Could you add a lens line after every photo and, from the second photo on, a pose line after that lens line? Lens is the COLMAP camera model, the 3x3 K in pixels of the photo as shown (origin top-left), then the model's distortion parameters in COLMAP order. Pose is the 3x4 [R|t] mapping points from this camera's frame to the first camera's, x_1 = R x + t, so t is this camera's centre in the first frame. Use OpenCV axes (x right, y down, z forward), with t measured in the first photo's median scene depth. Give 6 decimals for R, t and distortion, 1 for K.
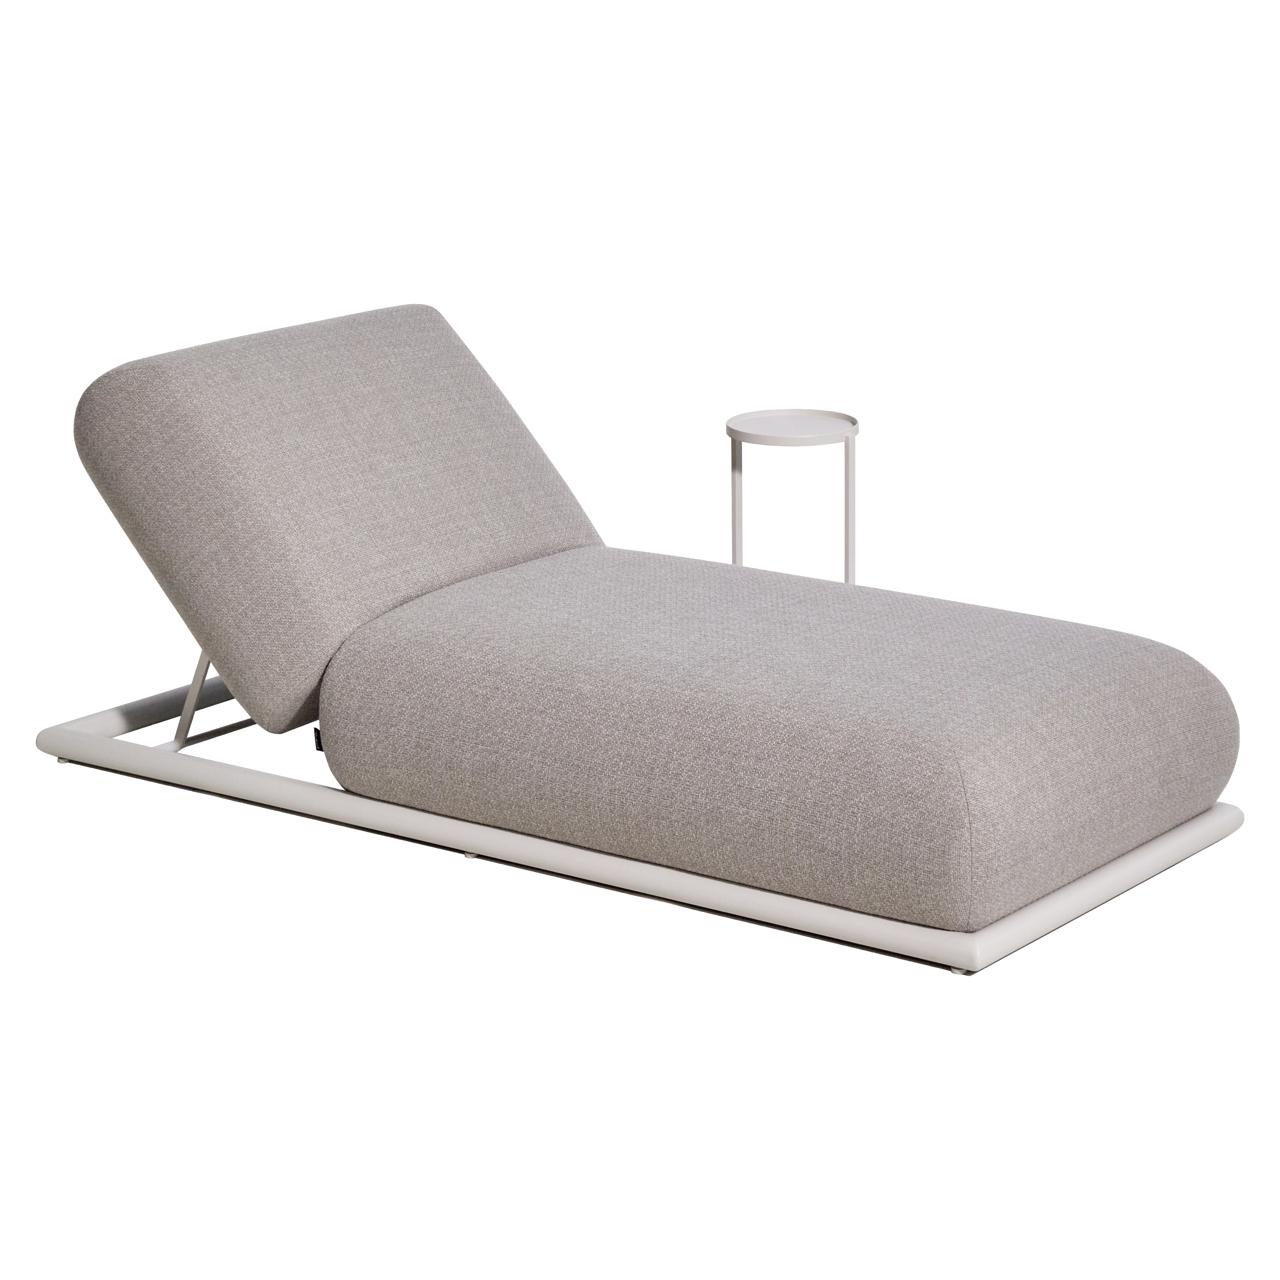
lens RADIAL K [[3380.1, 0, 641.9], [0, 3380.1, 639.2], [0, 0, 1]] dist [0.024247, 0.000000]
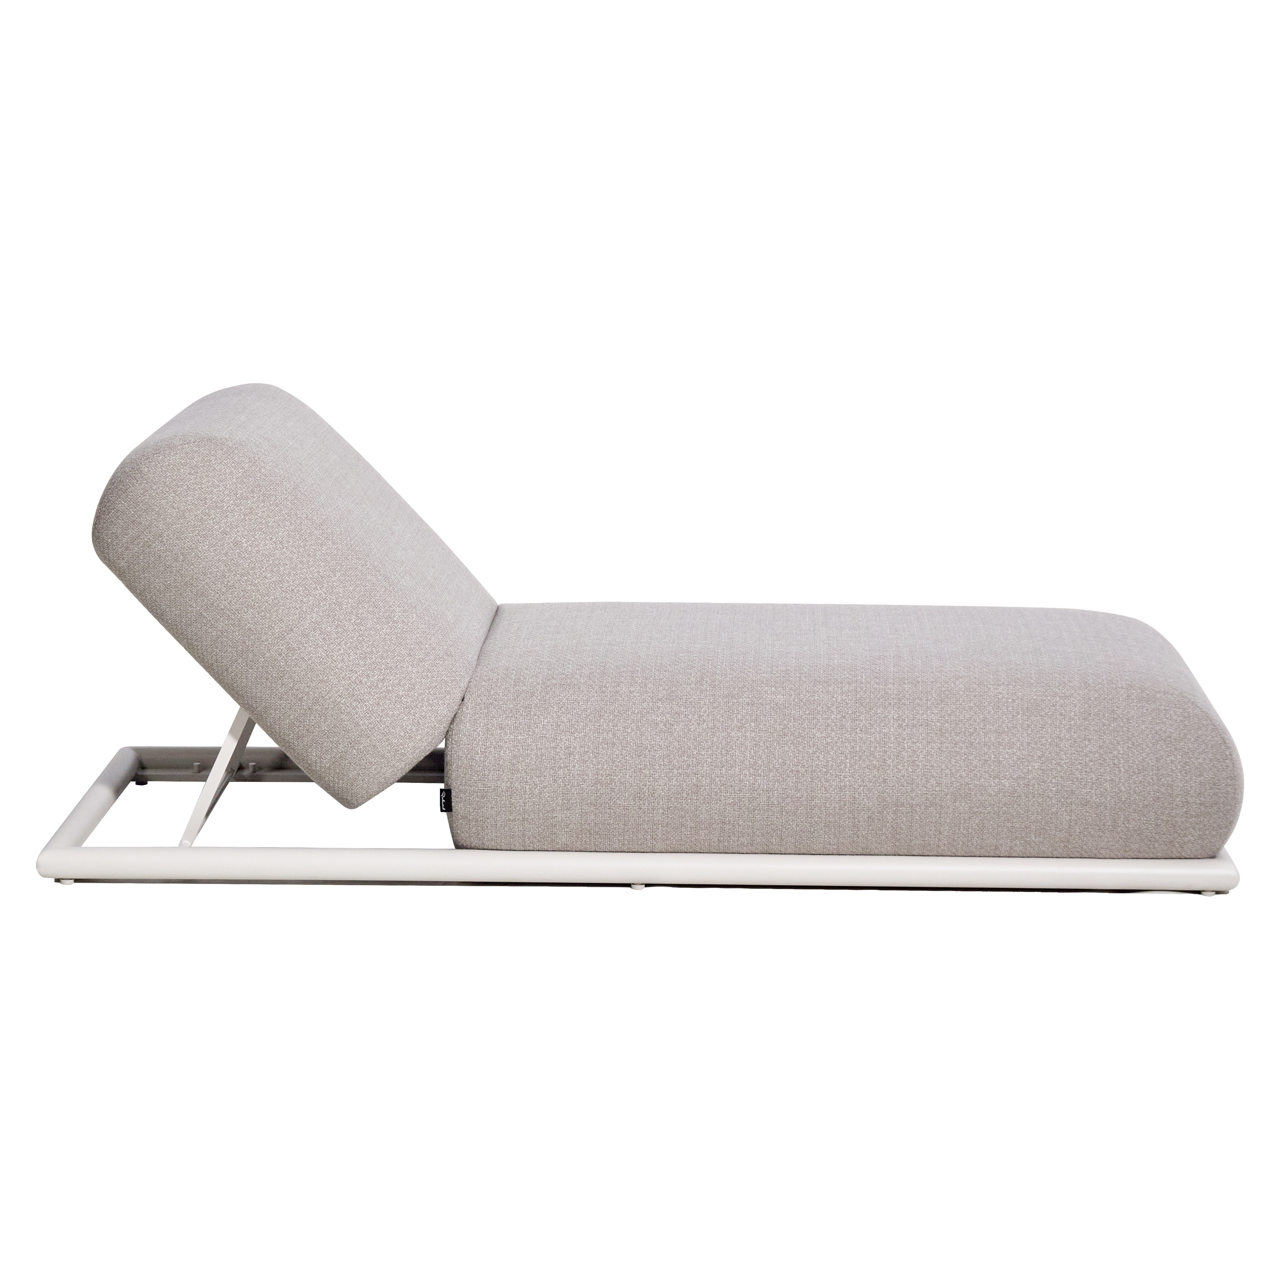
lens RADIAL K [[3269.6, 0, 639.7], [0, 3269.6, 639.1], [0, 0, 1]] dist [0.021934, 0.000000]
pose [[0.816889, -0.093463, 0.569173, -0.617305], [0.134479, 0.990451, -0.030366, 0.020969], [-0.560900, 0.101347, 0.821657, 0.194917]]
